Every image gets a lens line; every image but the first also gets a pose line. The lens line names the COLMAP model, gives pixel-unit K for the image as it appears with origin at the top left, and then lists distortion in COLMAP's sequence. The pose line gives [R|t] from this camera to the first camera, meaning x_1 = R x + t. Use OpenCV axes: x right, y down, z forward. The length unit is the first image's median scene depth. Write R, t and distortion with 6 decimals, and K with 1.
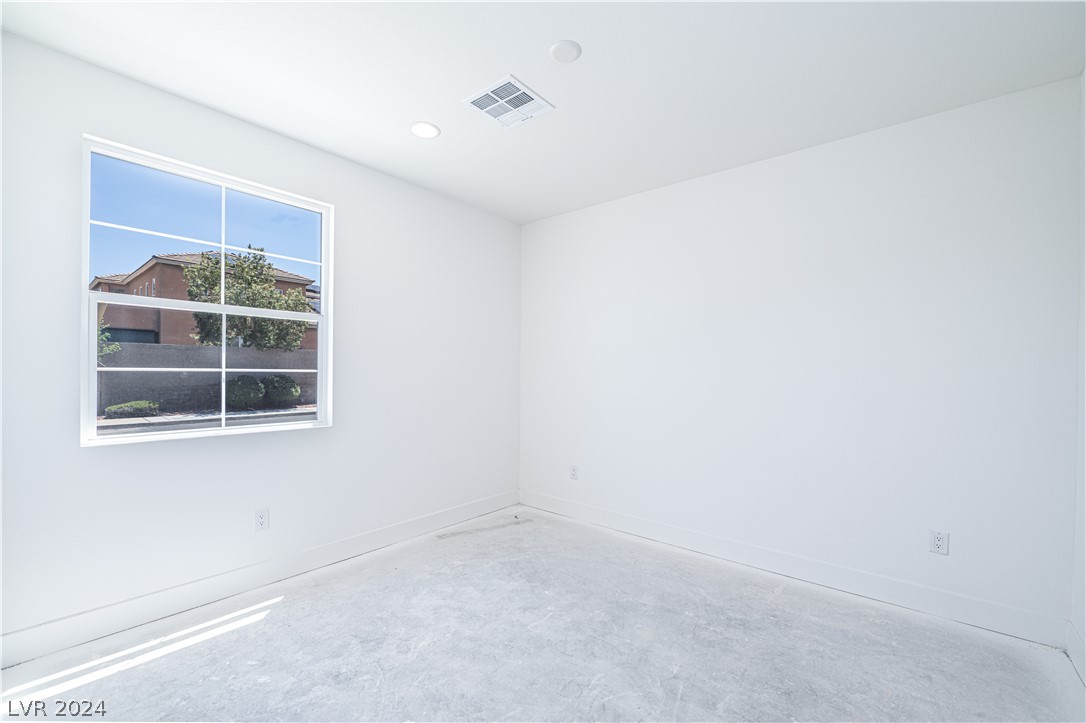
lens RADIAL K [[447.7, 0, 540.1], [0, 447.7, 375.3], [0, 0, 1]] dist [-0.009876, -0.000127]
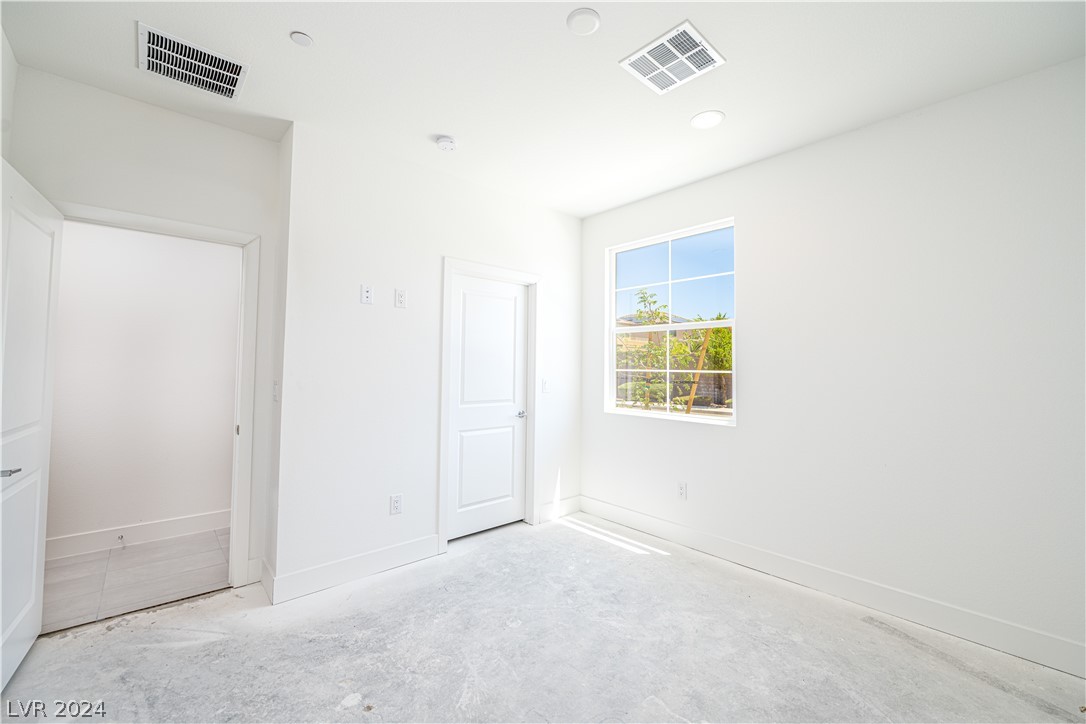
lens RADIAL K [[447.7, 0, 540.1], [0, 447.7, 375.8], [0, 0, 1]] dist [-0.009876, -0.000127]
pose [[-0.147207, 0.007824, -0.989075, 0.703596], [-0.022672, 0.999679, 0.011283, -0.003531], [0.988846, 0.024085, -0.146982, 0.825516]]
